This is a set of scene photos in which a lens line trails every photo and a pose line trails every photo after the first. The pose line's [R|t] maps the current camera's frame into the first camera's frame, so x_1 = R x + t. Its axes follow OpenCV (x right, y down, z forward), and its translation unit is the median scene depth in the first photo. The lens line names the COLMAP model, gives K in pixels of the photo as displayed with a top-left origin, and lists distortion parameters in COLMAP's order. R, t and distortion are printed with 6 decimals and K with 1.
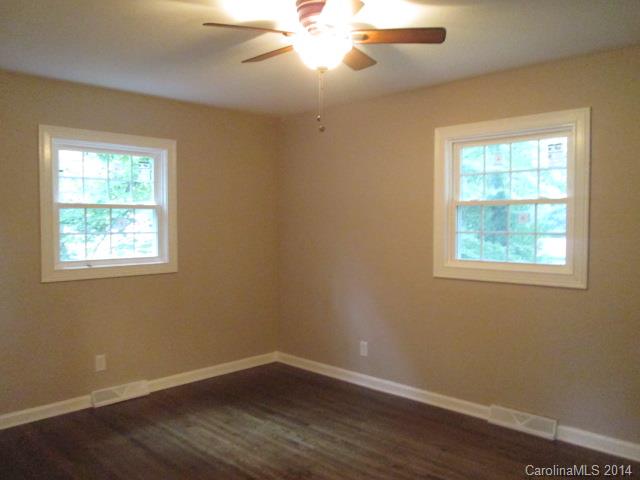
lens RADIAL K [[531.7, 0, 318.3], [0, 531.7, 235.3], [0, 0, 1]] dist [0.029855, 0.002246]
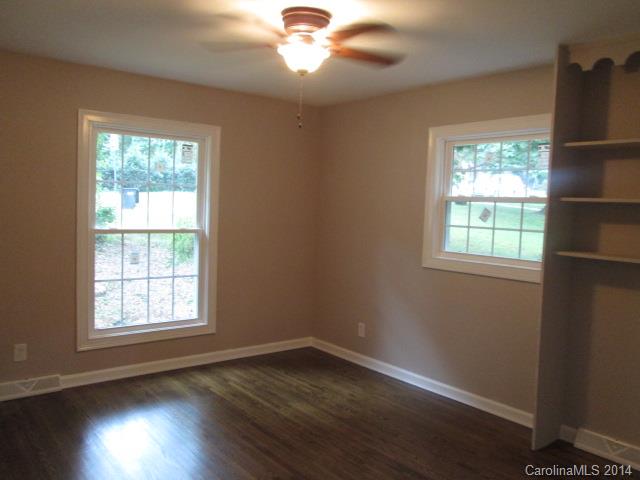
lens RADIAL K [[531.7, 0, 319.9], [0, 531.7, 242.4], [0, 0, 1]] dist [0.029855, 0.002246]
pose [[0.993493, 0.066130, -0.092730, 0.108025], [-0.063353, 0.997459, 0.032573, 0.007326], [0.094649, -0.026486, 0.995158, -0.086587]]
